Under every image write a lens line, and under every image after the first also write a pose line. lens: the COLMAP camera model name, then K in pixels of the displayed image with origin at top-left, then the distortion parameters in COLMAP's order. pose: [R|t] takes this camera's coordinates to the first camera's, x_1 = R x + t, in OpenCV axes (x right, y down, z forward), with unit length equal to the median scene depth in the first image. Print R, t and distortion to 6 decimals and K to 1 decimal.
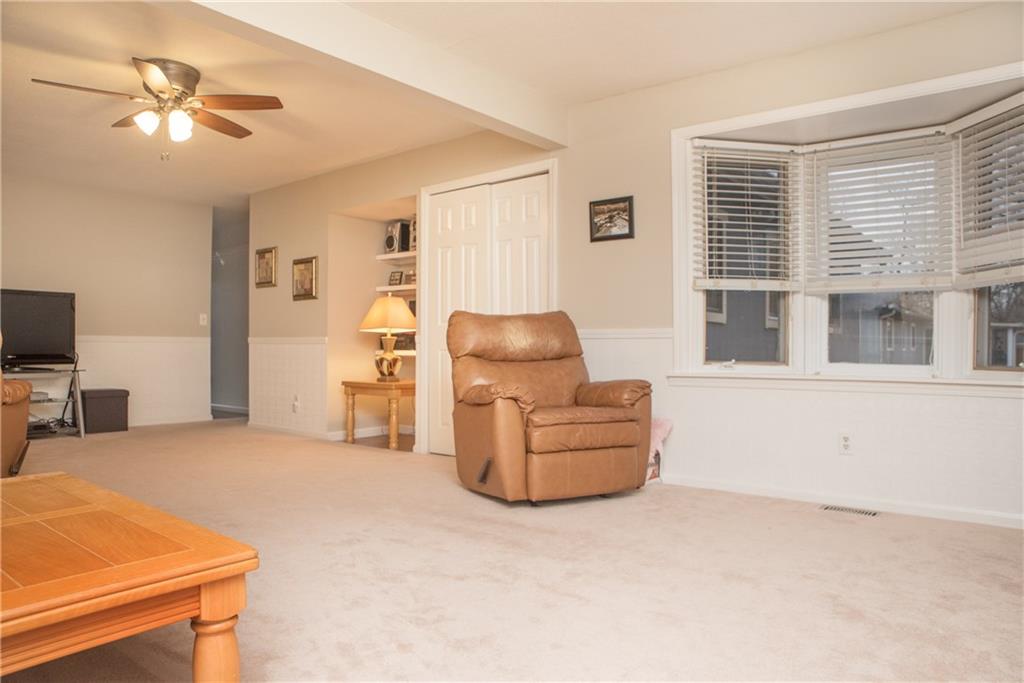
lens RADIAL K [[695.1, 0, 518.2], [0, 695.1, 345.8], [0, 0, 1]] dist [-0.136517, 0.098815]
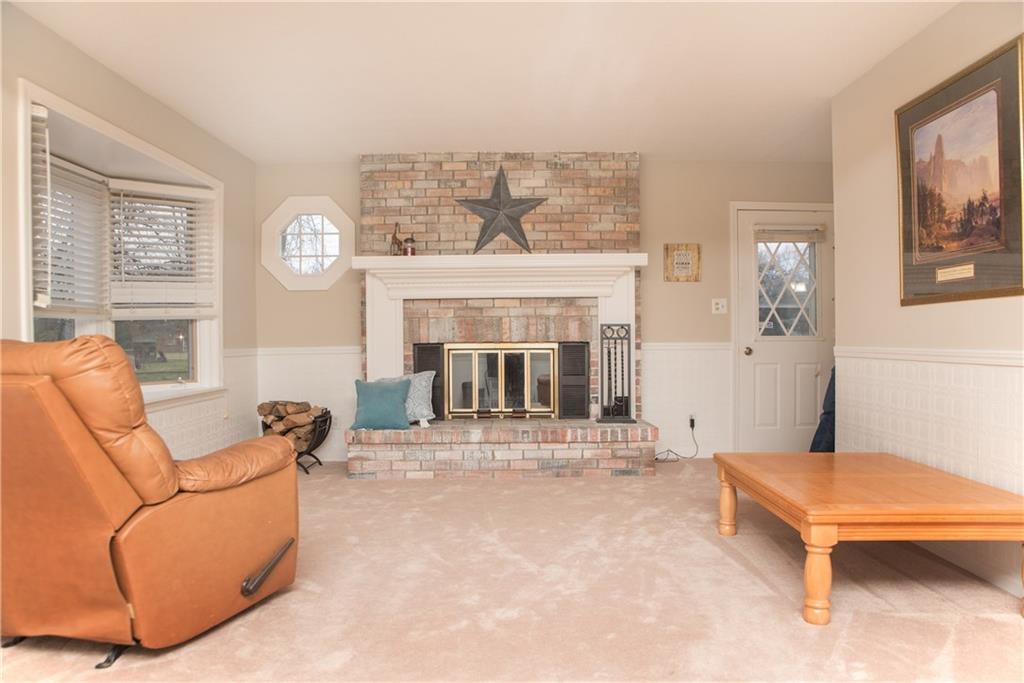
lens RADIAL K [[695.1, 0, 518.2], [0, 695.1, 345.8], [0, 0, 1]] dist [-0.136517, 0.098815]
pose [[-0.627657, -0.014158, 0.778361, -0.592409], [0.011821, 0.999546, 0.027713, -0.052913], [-0.778400, 0.026595, -0.627204, 0.981417]]
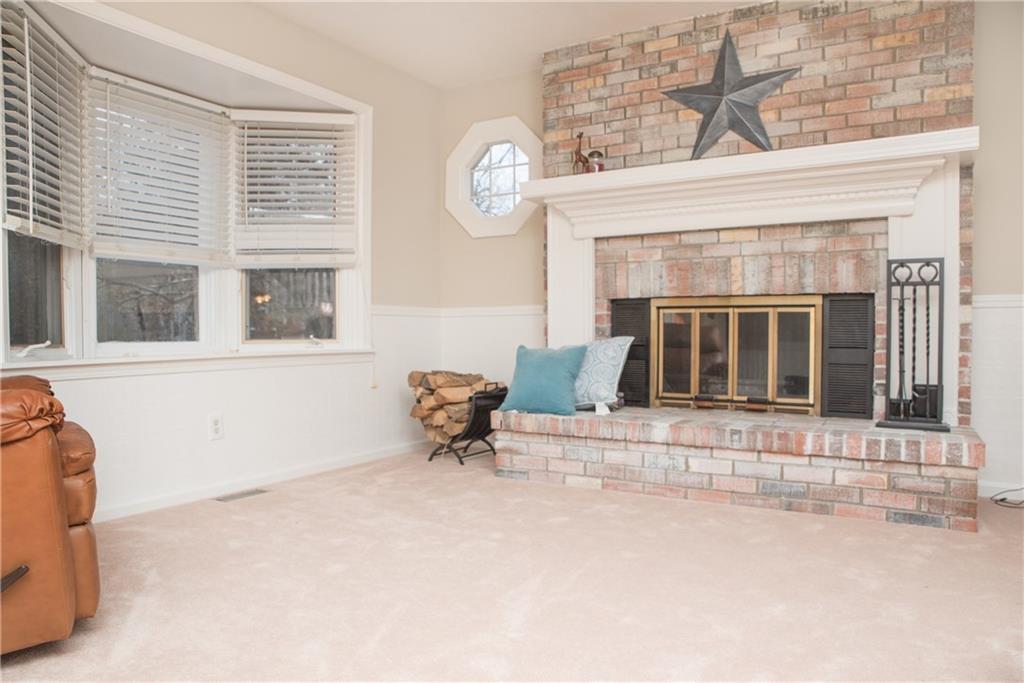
lens RADIAL K [[695.1, 0, 518.2], [0, 695.1, 345.8], [0, 0, 1]] dist [-0.136517, 0.098815]
pose [[-0.117568, -0.025409, 0.992740, -0.382997], [0.009403, 0.999599, 0.026698, 0.011018], [-0.993020, 0.012474, -0.117282, 0.566918]]
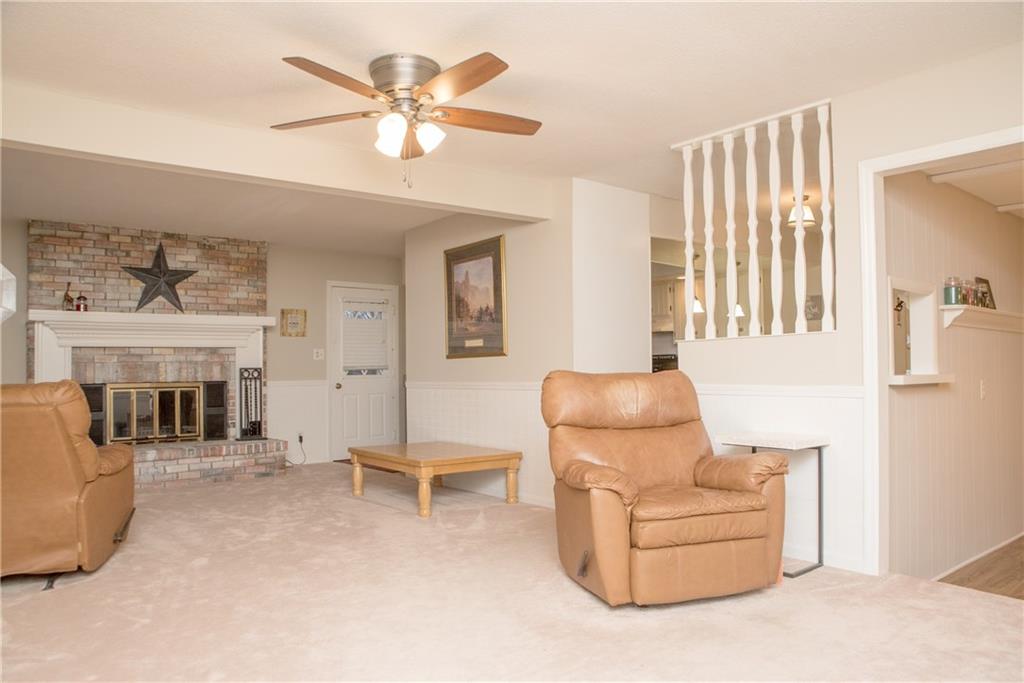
lens RADIAL K [[695.1, 0, 518.2], [0, 695.1, 345.8], [0, 0, 1]] dist [-0.136517, 0.098815]
pose [[-0.978101, 0.013821, 0.207670, -0.715189], [0.009723, 0.999738, -0.020739, -0.067814], [-0.207902, -0.018265, -0.977979, 1.544753]]
